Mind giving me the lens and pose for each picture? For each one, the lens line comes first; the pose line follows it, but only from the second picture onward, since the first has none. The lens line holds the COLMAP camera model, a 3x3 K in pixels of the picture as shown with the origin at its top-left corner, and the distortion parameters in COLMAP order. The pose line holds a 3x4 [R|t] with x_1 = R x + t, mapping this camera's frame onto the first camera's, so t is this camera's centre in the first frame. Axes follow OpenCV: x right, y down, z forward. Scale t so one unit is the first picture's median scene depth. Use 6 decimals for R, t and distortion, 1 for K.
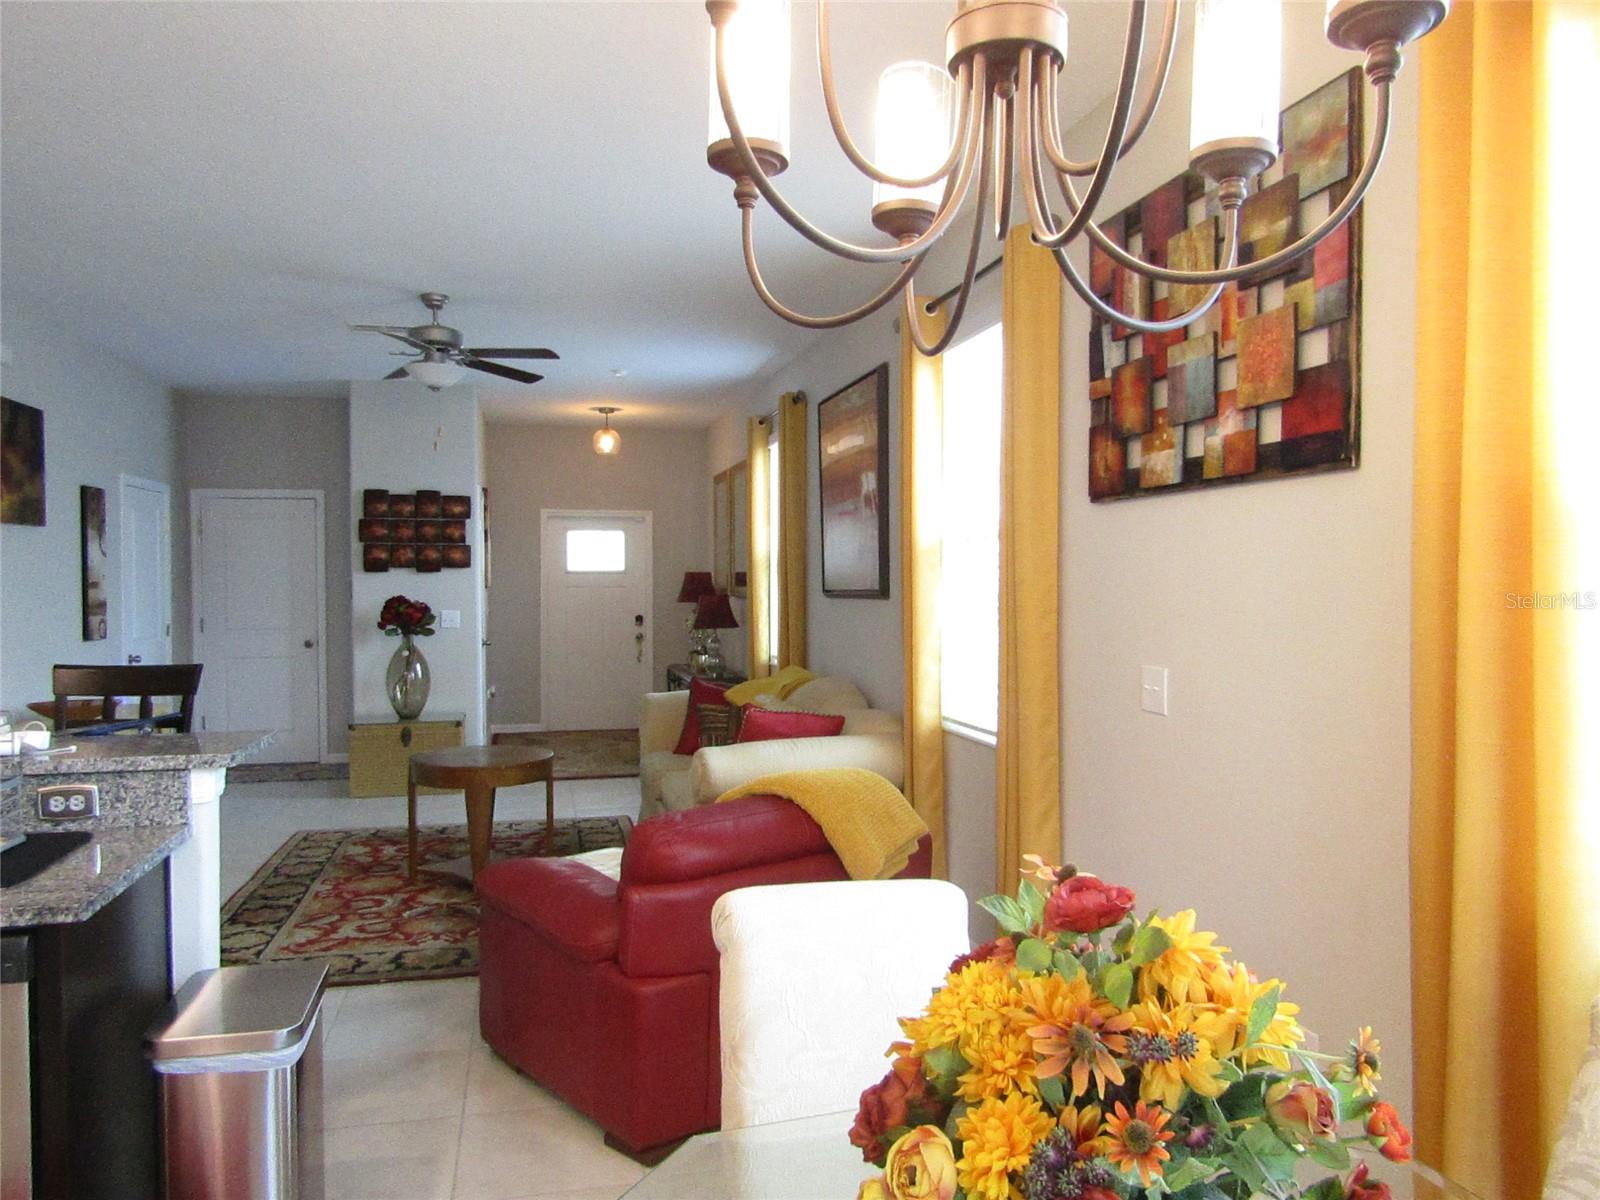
lens RADIAL K [[1131.0, 0, 796.4], [0, 1131.0, 597.7], [0, 0, 1]] dist [0.006774, -0.015651]
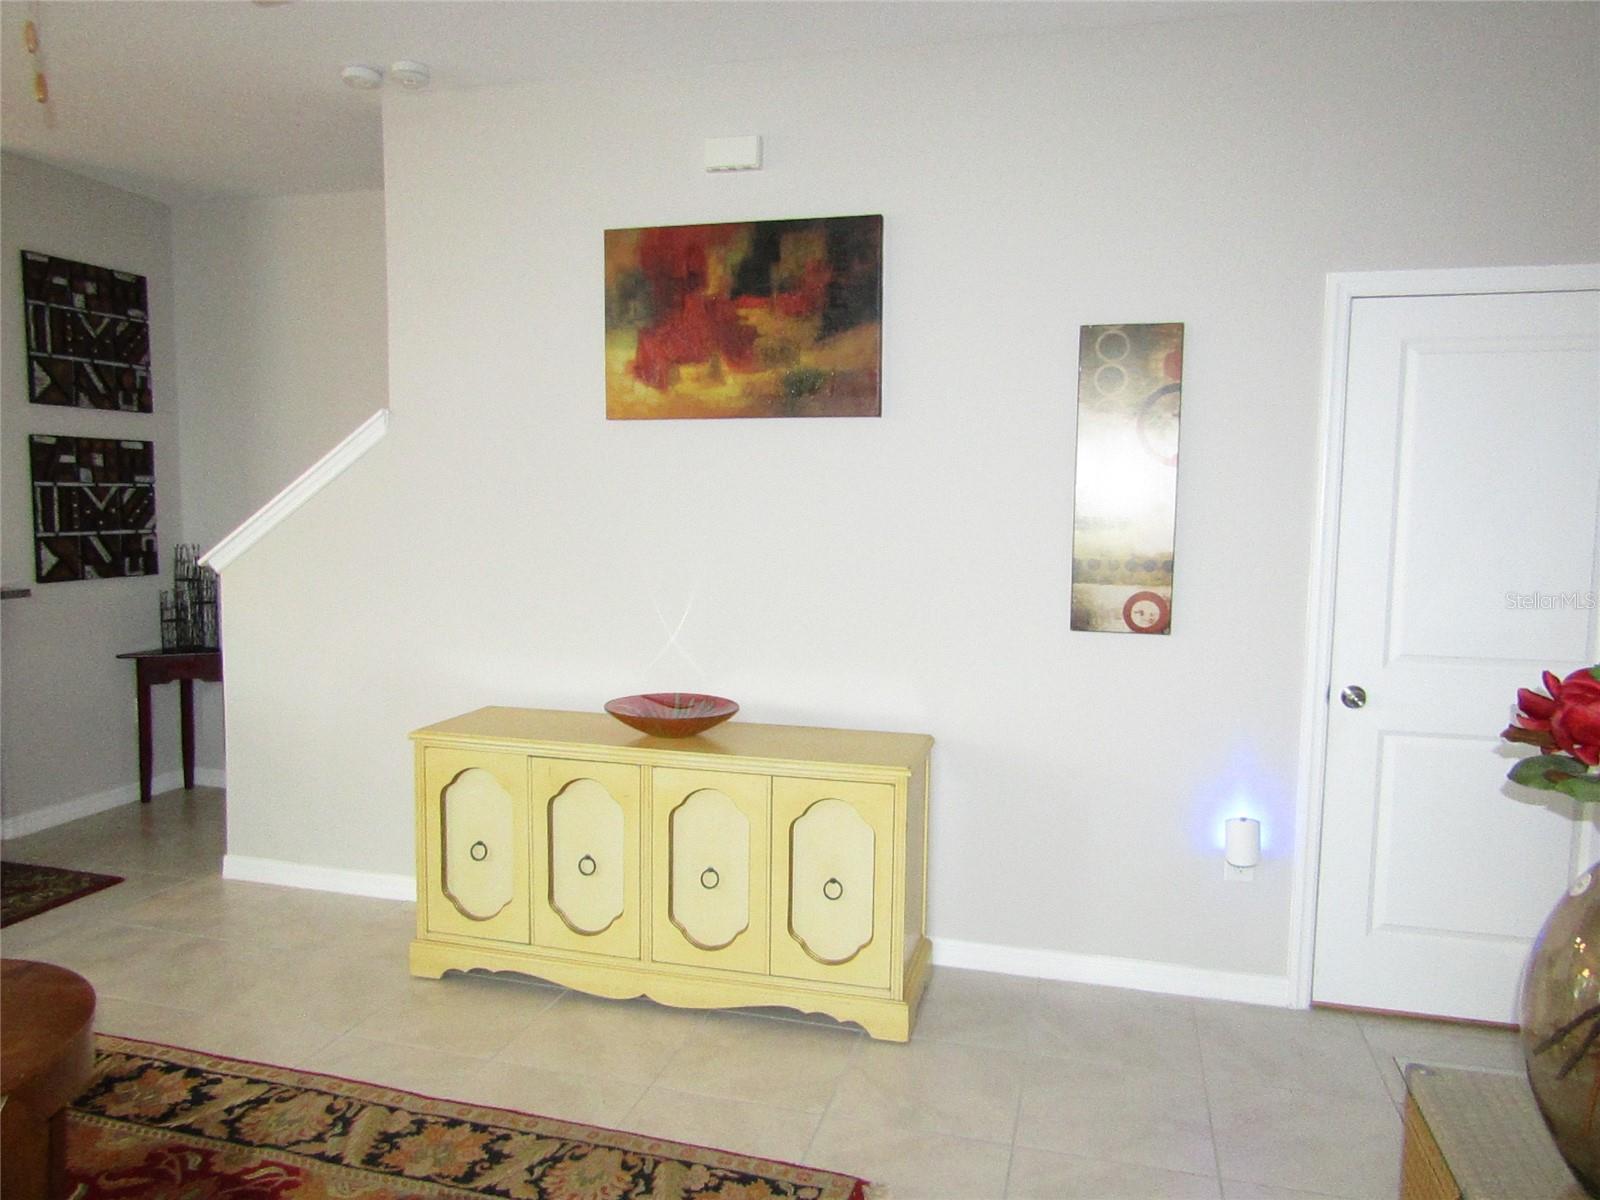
lens RADIAL K [[1131.0, 0, 793.8], [0, 1131.0, 600.3], [0, 0, 1]] dist [0.006774, -0.015651]
pose [[-0.474760, 0.070441, -0.877292, -0.149775], [-0.038624, 0.994164, 0.100728, -0.031498], [0.879267, 0.081706, -0.469269, 1.541995]]
